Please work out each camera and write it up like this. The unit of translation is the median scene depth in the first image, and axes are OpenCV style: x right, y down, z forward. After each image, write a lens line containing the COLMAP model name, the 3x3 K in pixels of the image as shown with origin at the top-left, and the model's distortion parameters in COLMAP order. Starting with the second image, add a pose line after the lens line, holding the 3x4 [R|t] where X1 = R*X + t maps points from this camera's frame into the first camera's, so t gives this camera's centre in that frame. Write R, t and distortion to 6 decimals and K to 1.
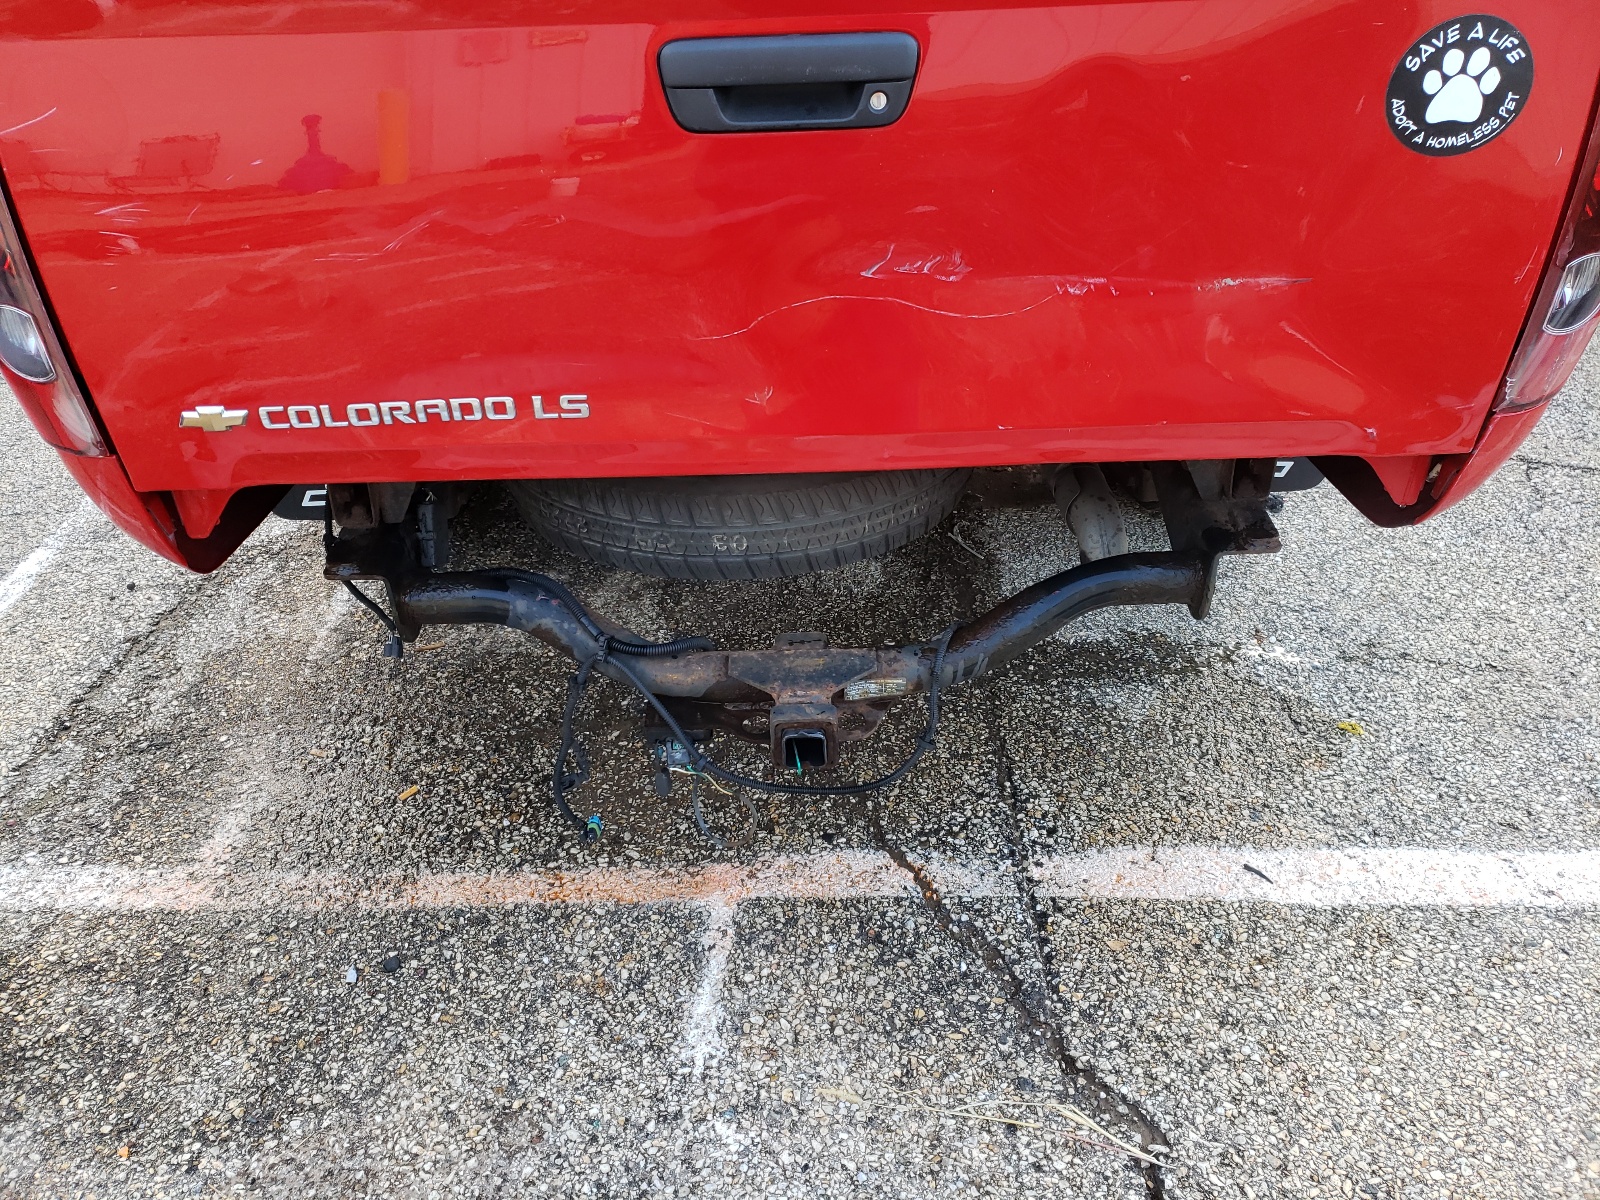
lens RADIAL K [[1193.7, 0, 777.0], [0, 1193.7, 599.2], [0, 0, 1]] dist [0.031849, -0.016539]
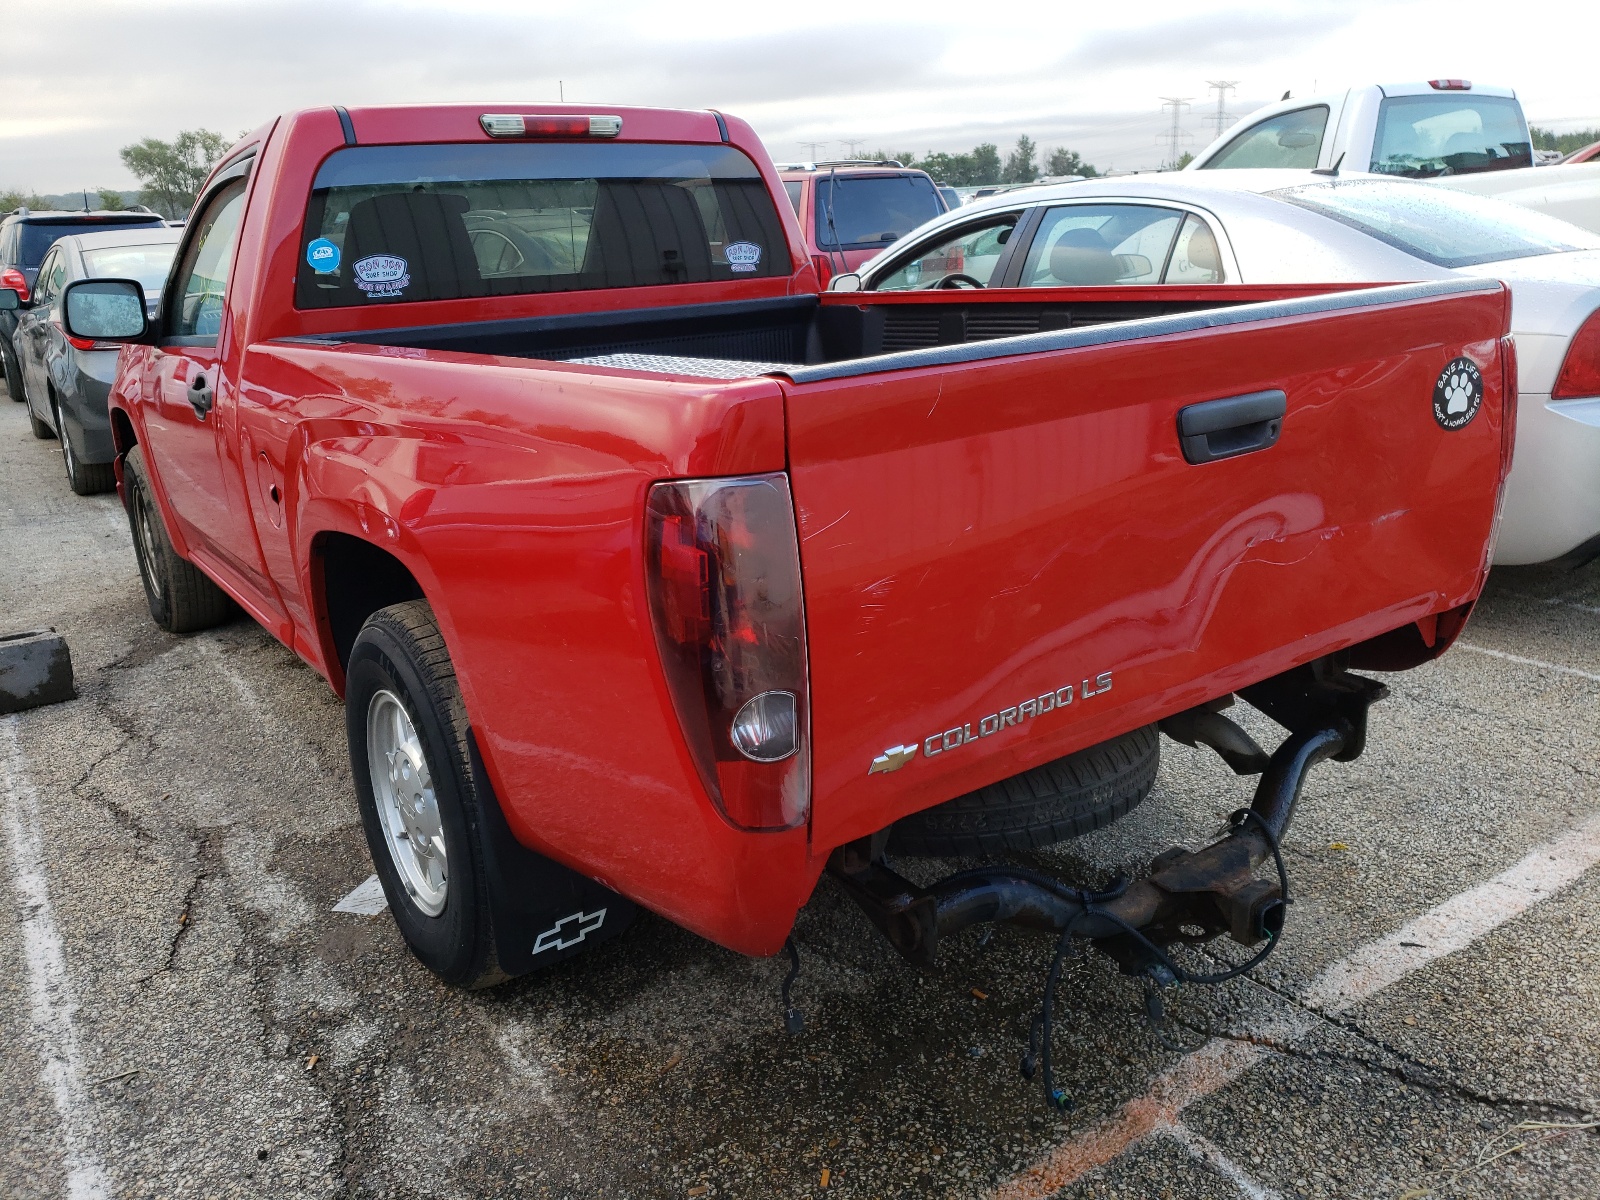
lens RADIAL K [[1193.7, 0, 769.2], [0, 1193.7, 598.9], [0, 0, 1]] dist [0.031849, -0.016539]
pose [[0.833308, -0.175627, 0.524170, -1.017633], [0.349194, 0.902301, -0.252815, -0.039125], [-0.428558, 0.393710, 0.813222, 0.072738]]
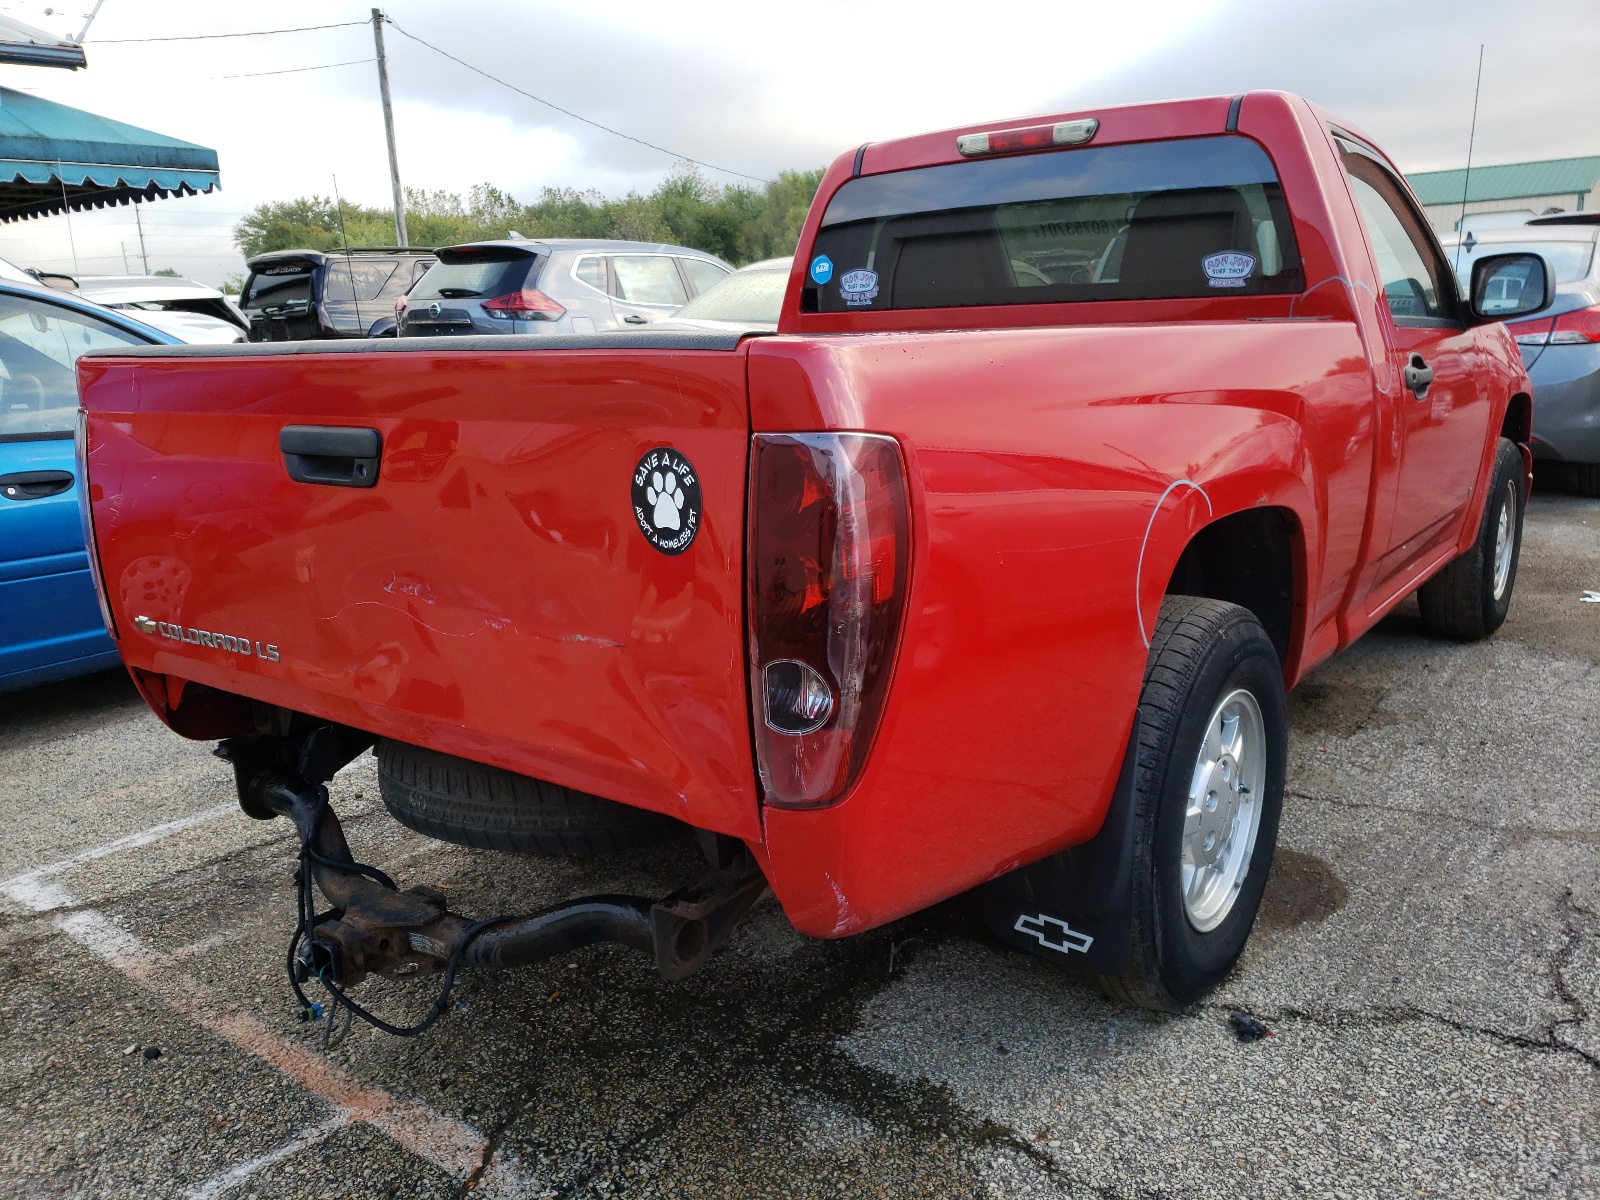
lens RADIAL K [[1193.7, 0, 799.5], [0, 1193.7, 605.4], [0, 0, 1]] dist [0.031849, -0.016539]
pose [[0.803500, 0.139279, -0.578782, 1.082885], [-0.339124, 0.906157, -0.252733, -0.055550], [0.489267, 0.399350, 0.775331, 0.137238]]
